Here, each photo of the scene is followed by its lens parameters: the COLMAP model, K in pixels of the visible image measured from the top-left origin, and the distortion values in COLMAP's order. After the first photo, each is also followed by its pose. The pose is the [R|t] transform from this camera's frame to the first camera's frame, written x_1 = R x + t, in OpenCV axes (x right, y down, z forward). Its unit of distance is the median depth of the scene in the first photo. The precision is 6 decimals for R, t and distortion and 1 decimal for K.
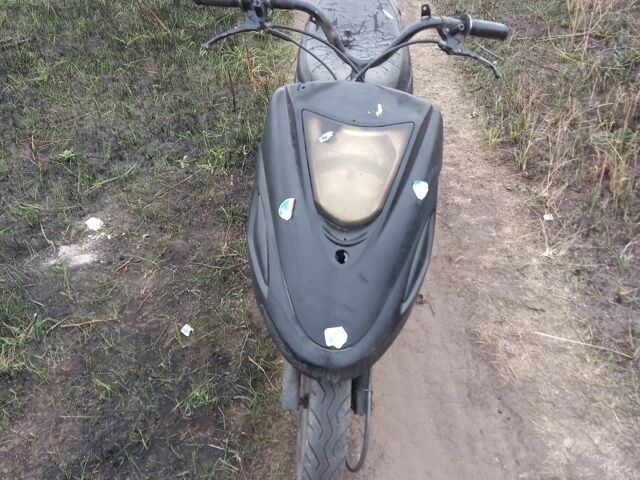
lens RADIAL K [[626.7, 0, 320.0], [0, 626.7, 240.0], [0, 0, 1]] dist [0.085366, -0.141414]
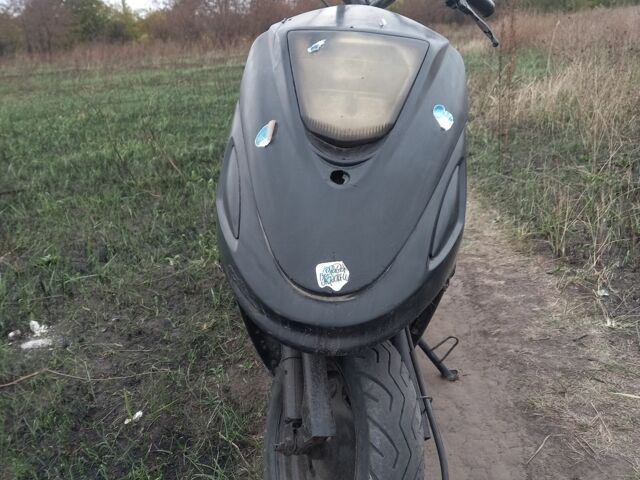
lens RADIAL K [[626.7, 0, 320.0], [0, 626.7, 240.0], [0, 0, 1]] dist [0.085366, -0.141414]
pose [[0.999480, 0.011386, -0.030154, 0.021759], [-0.021439, 0.933409, -0.358173, 0.218873], [0.024068, 0.358634, 0.933168, 0.218194]]
